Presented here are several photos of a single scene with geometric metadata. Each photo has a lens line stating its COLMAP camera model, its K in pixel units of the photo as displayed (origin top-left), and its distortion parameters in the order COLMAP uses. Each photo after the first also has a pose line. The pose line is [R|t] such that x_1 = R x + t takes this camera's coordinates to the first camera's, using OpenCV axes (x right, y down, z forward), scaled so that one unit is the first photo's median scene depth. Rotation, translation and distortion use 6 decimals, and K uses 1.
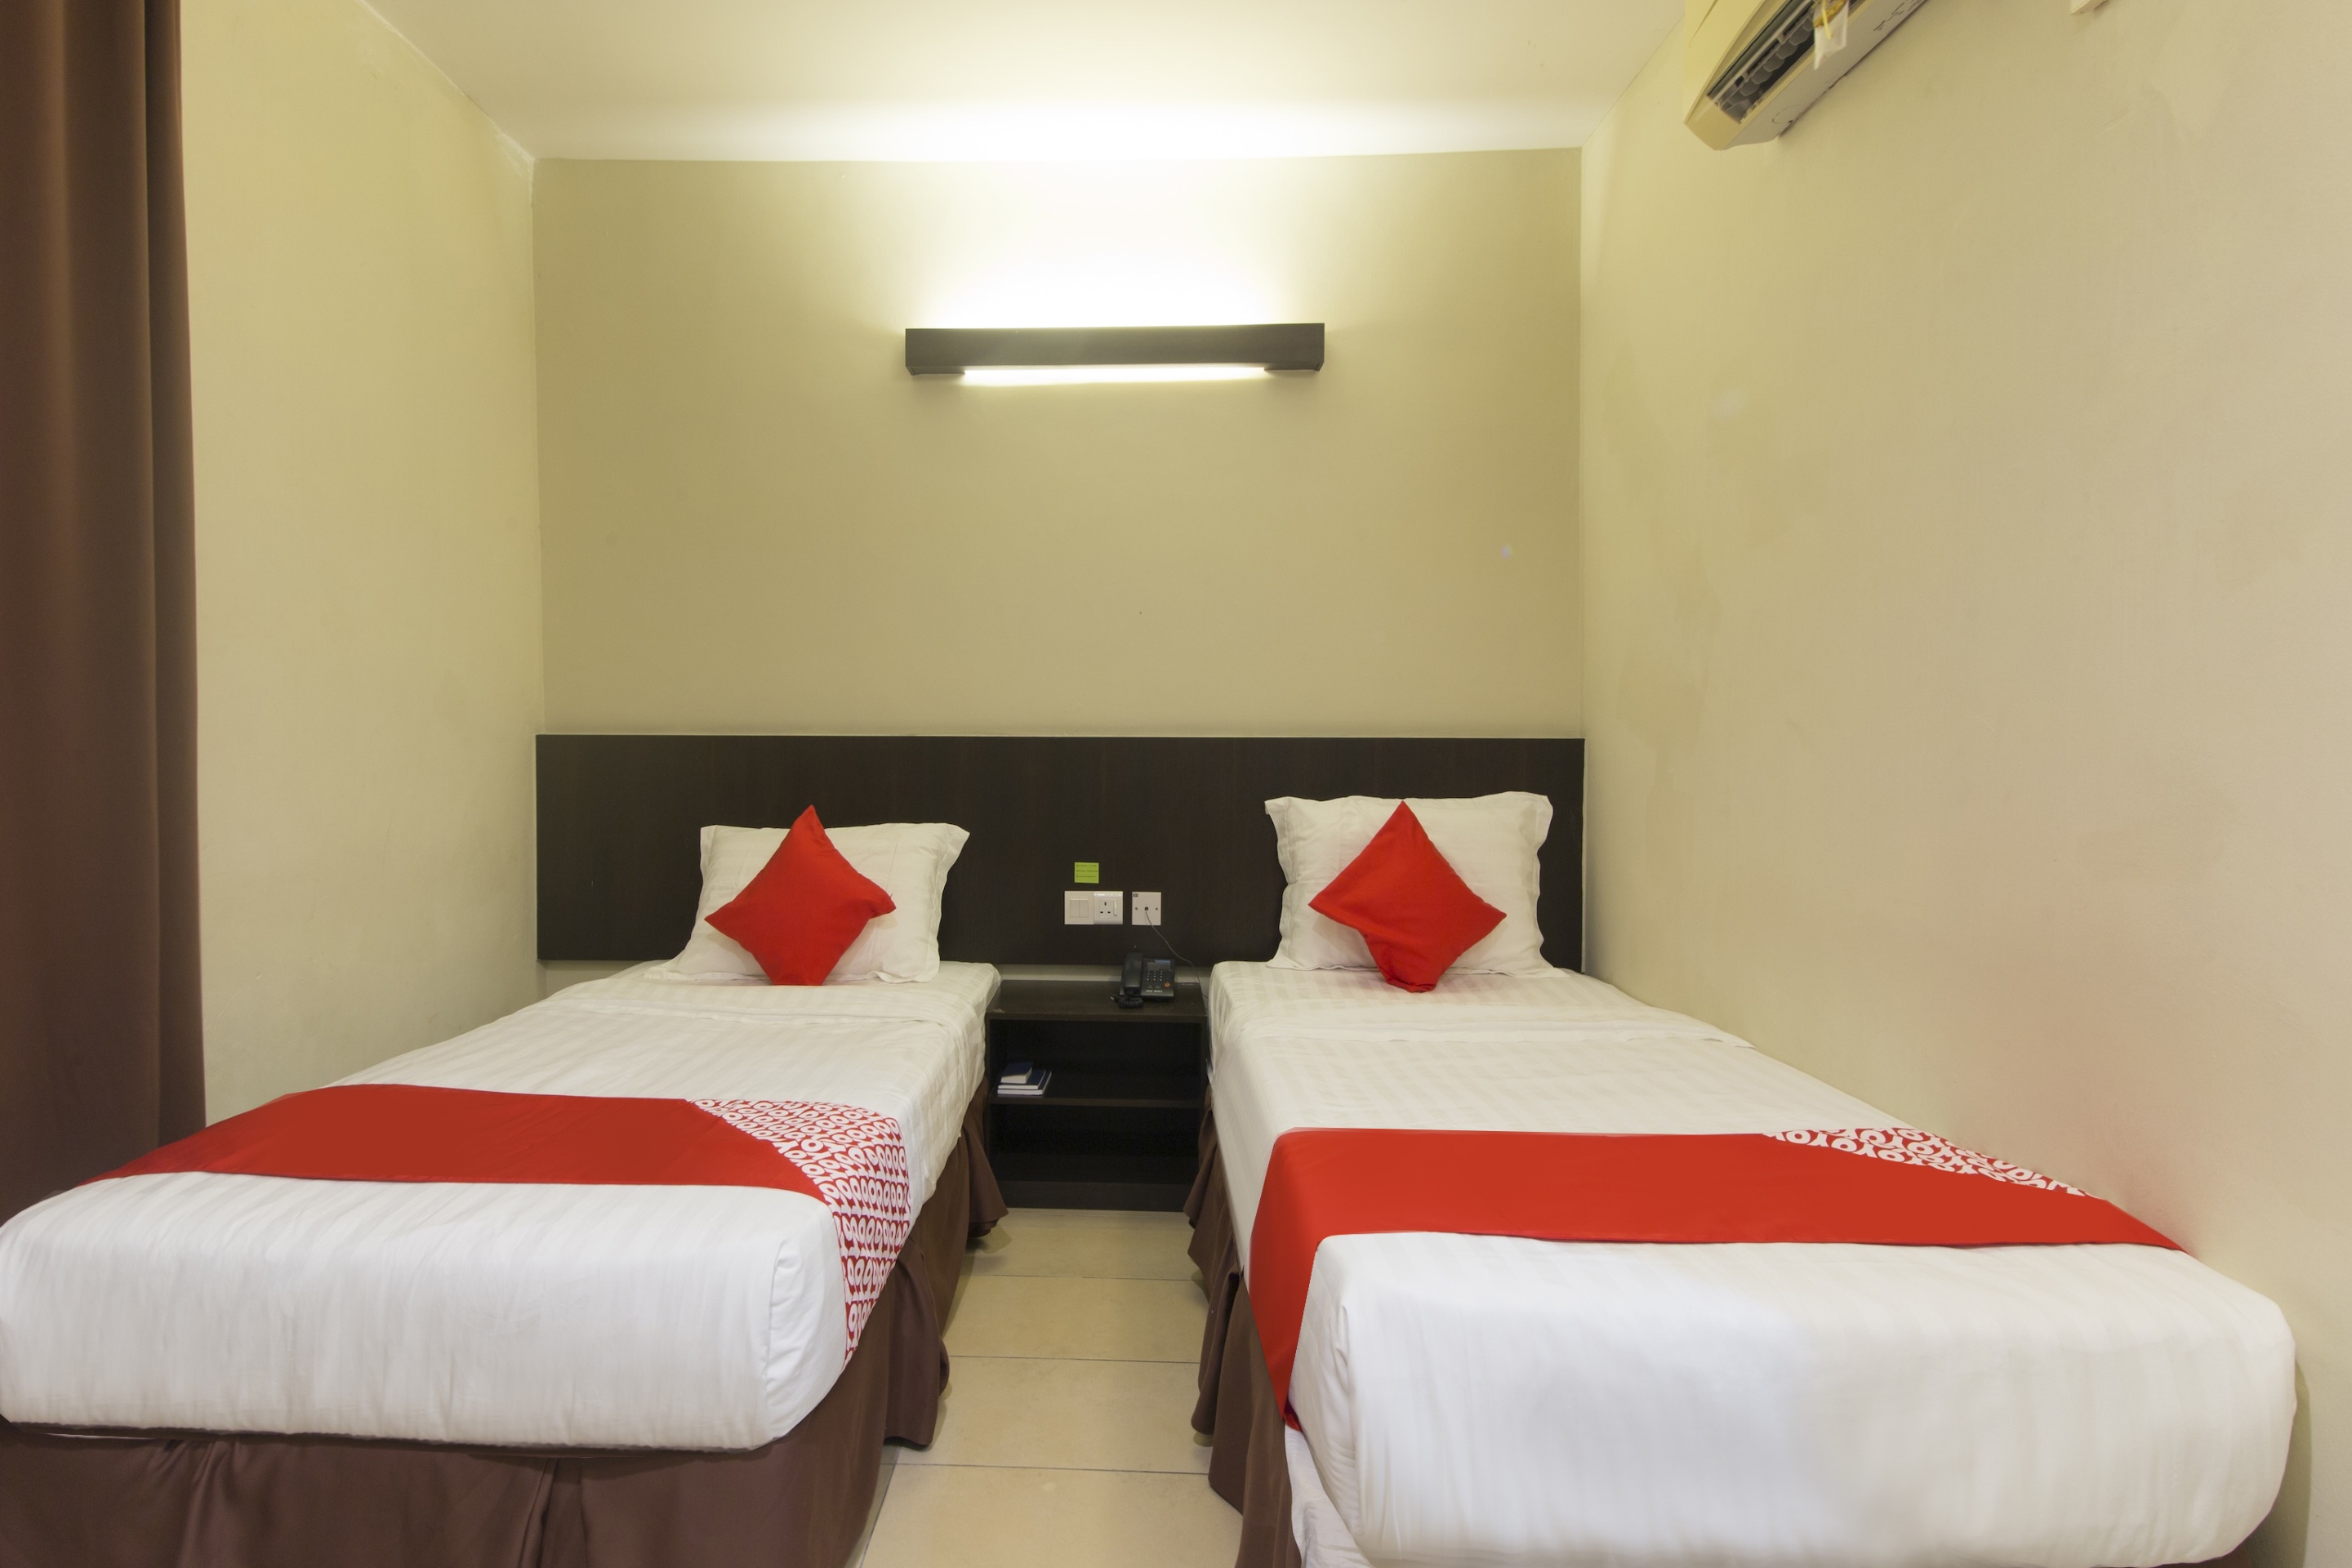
lens RADIAL K [[1034.1, 0, 1108.6], [0, 1034.1, 791.4], [0, 0, 1]] dist [0.033492, -0.007398]
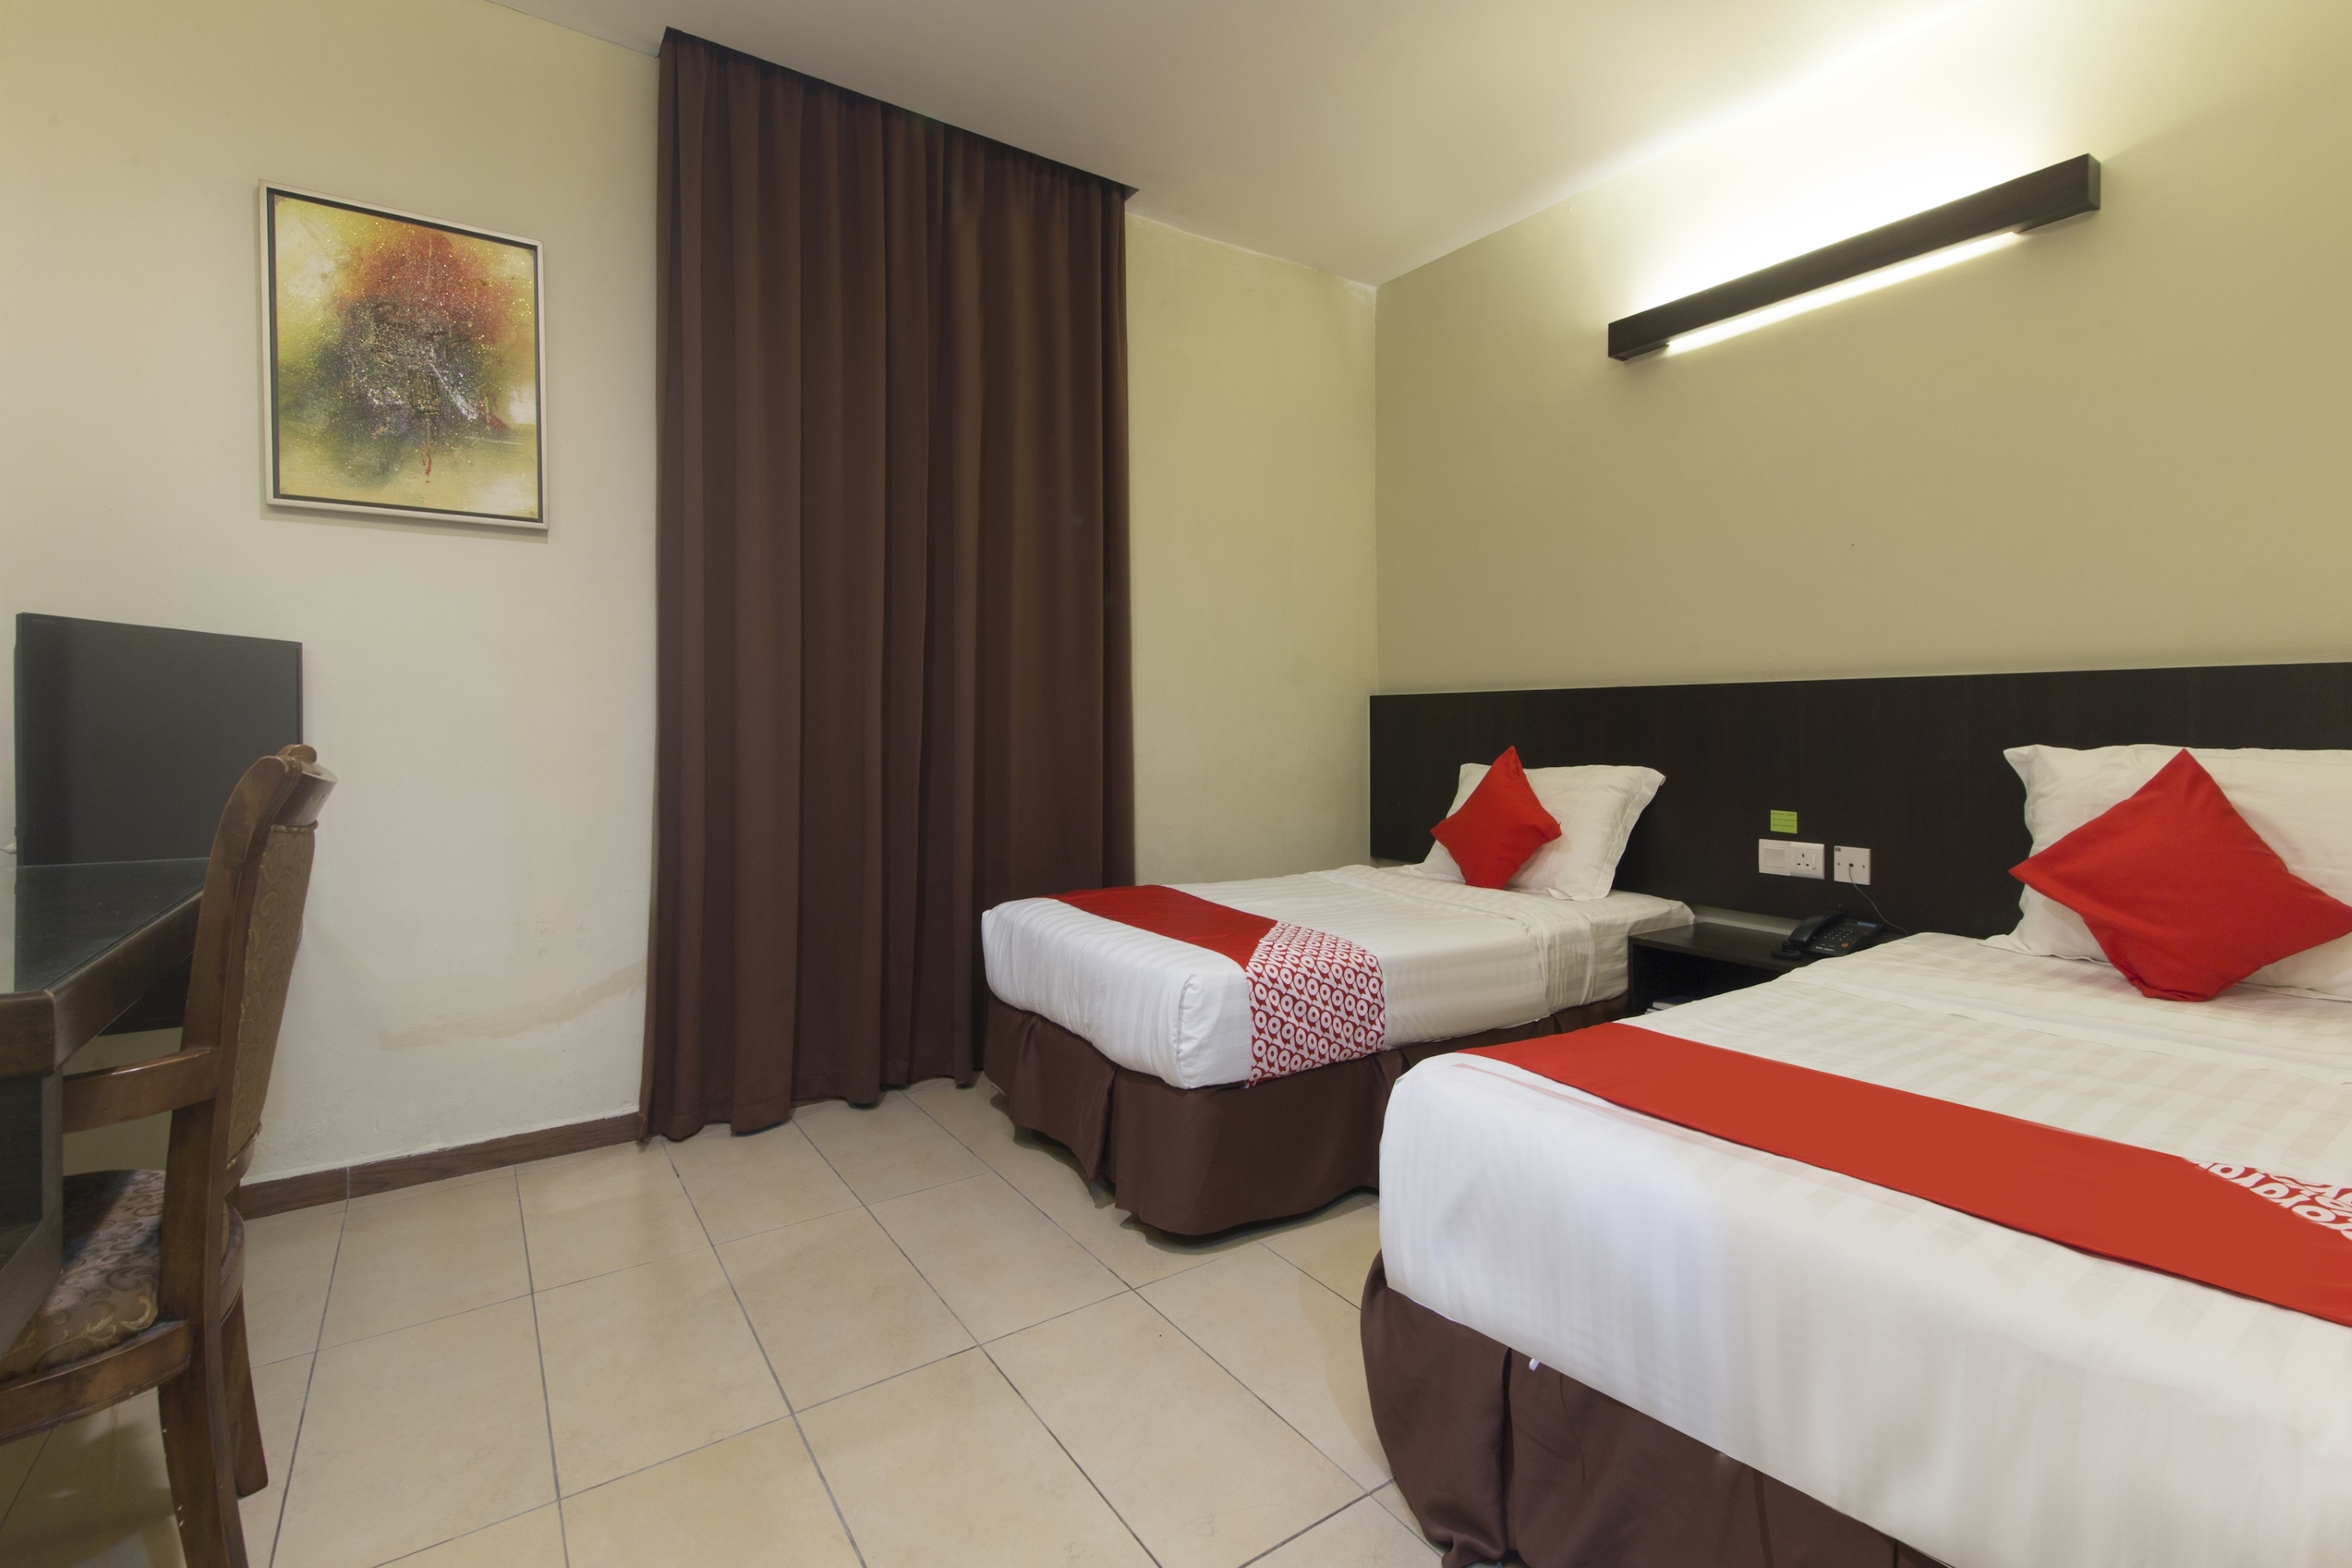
lens RADIAL K [[1034.1, 0, 1214.4], [0, 1034.1, 734.5], [0, 0, 1]] dist [0.033492, -0.007398]
pose [[0.624958, 0.000921, -0.780658, 0.422826], [-0.017850, 0.999755, -0.013111, 0.020290], [0.780455, 0.022128, 0.624821, -0.025103]]
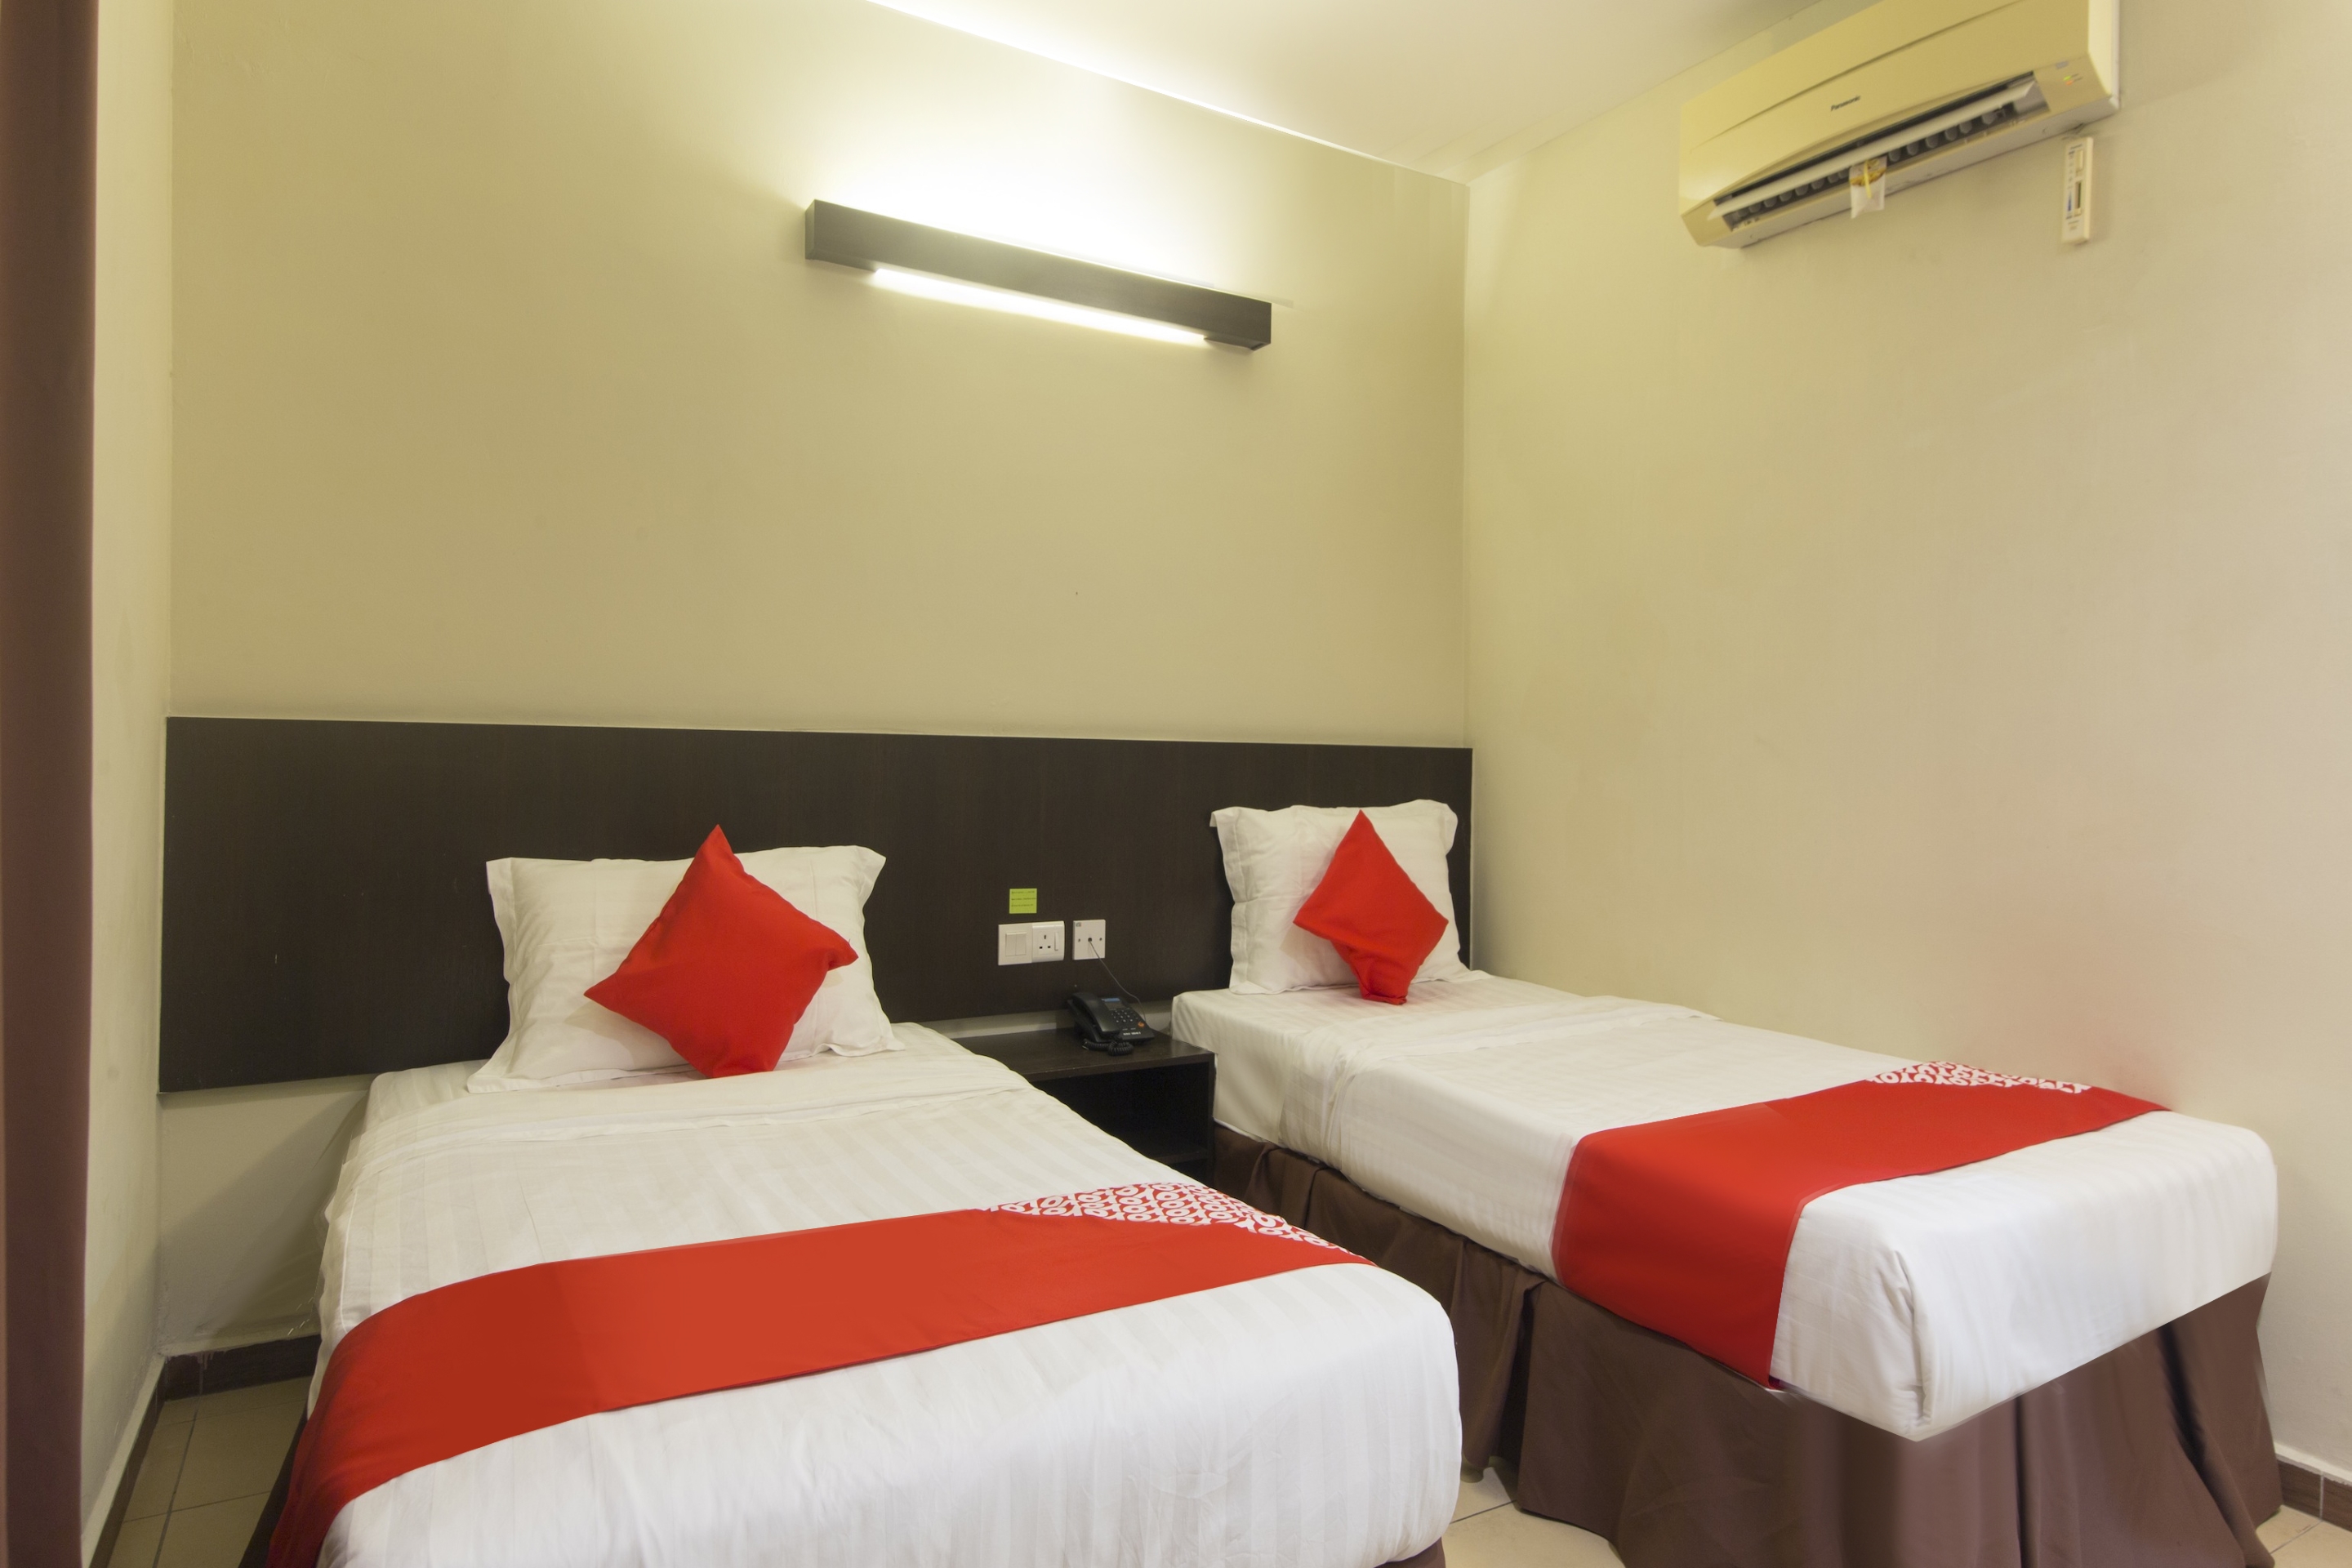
lens RADIAL K [[1251.3, 0, 1173.3], [0, 1251.3, 780.5], [0, 0, 1]] dist [0.036086, -0.001565]
pose [[0.860589, 0.001102, 0.509298, -0.445883], [0.007413, 0.999865, -0.014689, -0.002432], [-0.509246, 0.016416, 0.860465, 0.075843]]
